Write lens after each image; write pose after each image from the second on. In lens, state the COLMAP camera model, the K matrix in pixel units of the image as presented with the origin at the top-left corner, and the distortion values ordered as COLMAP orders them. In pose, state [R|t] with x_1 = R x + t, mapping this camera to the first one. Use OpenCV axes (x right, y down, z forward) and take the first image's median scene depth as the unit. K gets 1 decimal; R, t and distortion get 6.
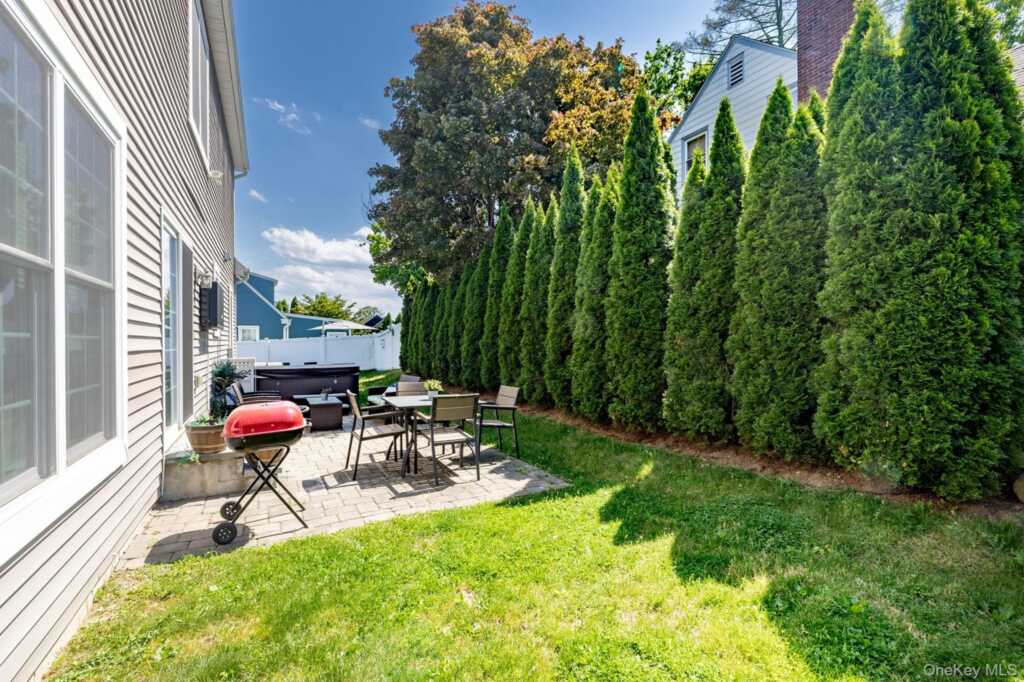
lens RADIAL K [[474.1, 0, 512.3], [0, 474.1, 341.4], [0, 0, 1]] dist [0.000615, 0.000038]
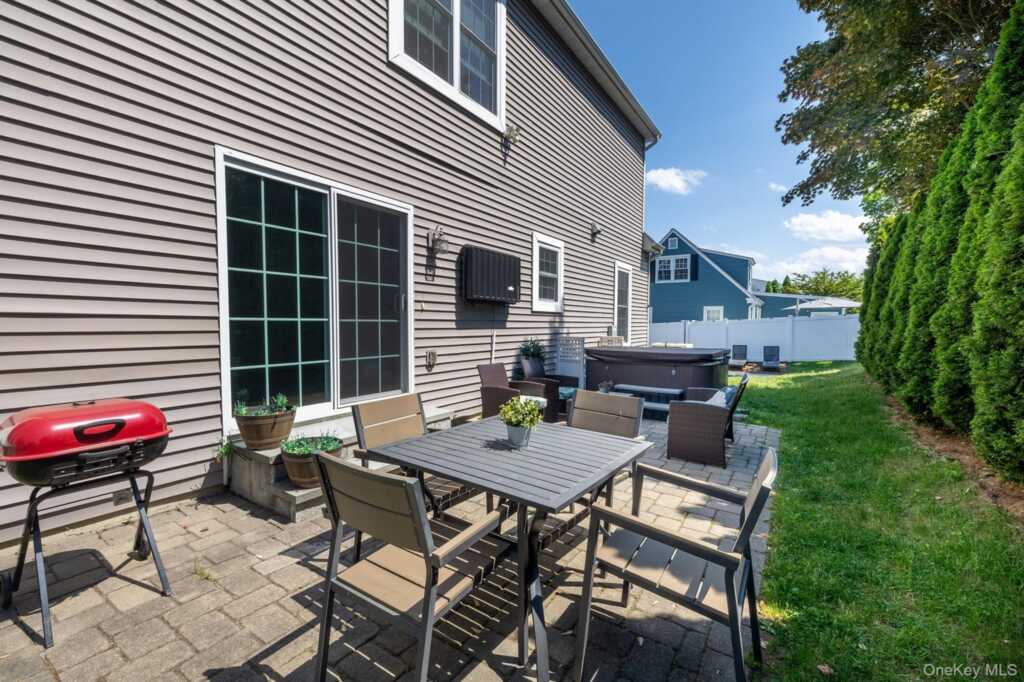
lens RADIAL K [[433.1, 0, 512.3], [0, 433.1, 336.8], [0, 0, 1]] dist [-0.002882, -0.000110]
pose [[0.487783, 0.031803, -0.872386, 0.057377], [-0.007375, 0.999451, 0.032311, 0.007096], [0.872934, -0.009327, 0.487749, 0.307843]]
